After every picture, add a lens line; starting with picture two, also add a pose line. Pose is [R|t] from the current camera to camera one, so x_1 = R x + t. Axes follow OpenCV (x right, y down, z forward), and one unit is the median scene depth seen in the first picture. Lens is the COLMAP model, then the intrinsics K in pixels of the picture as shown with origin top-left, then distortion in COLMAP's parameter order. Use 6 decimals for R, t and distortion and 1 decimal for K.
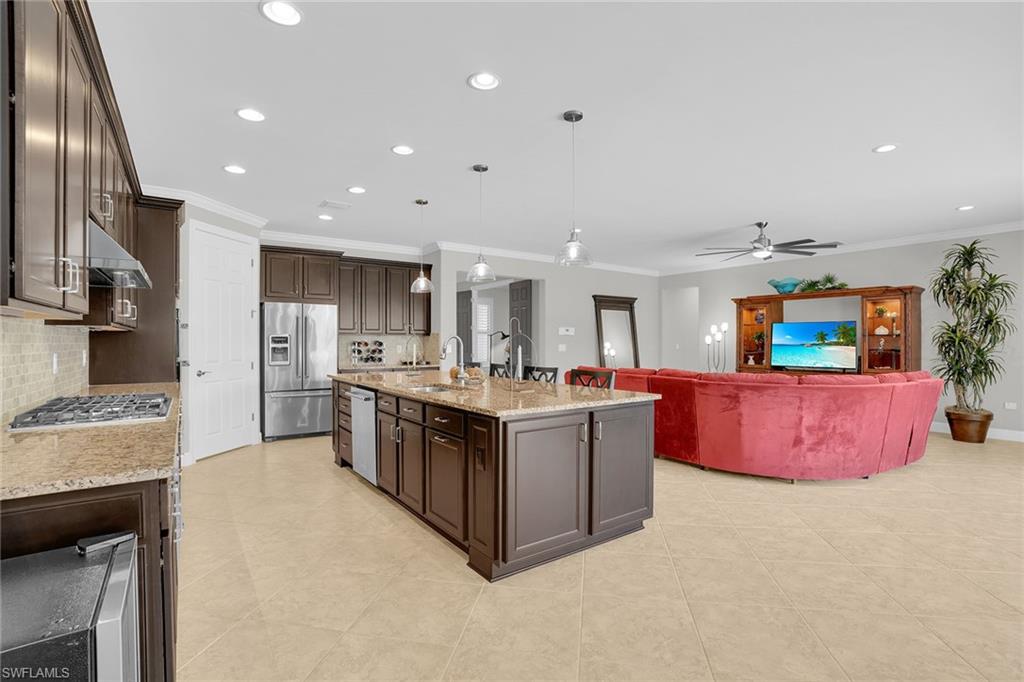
lens RADIAL K [[481.5, 0, 516.1], [0, 481.5, 341.3], [0, 0, 1]] dist [-0.037495, 0.008508]
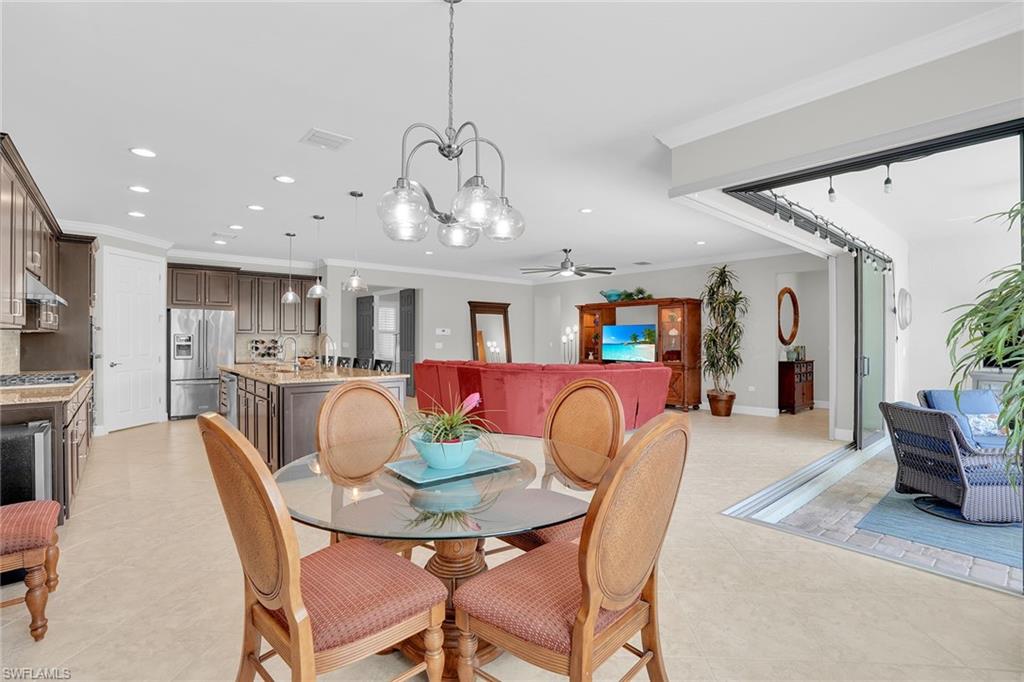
lens RADIAL K [[481.5, 0, 513.8], [0, 481.5, 340.0], [0, 0, 1]] dist [-0.037495, 0.008508]
pose [[0.996416, 0.001568, 0.084573, 0.241678], [-0.001631, 0.999998, 0.000679, -0.001620], [-0.084572, -0.000814, 0.996417, -0.283489]]
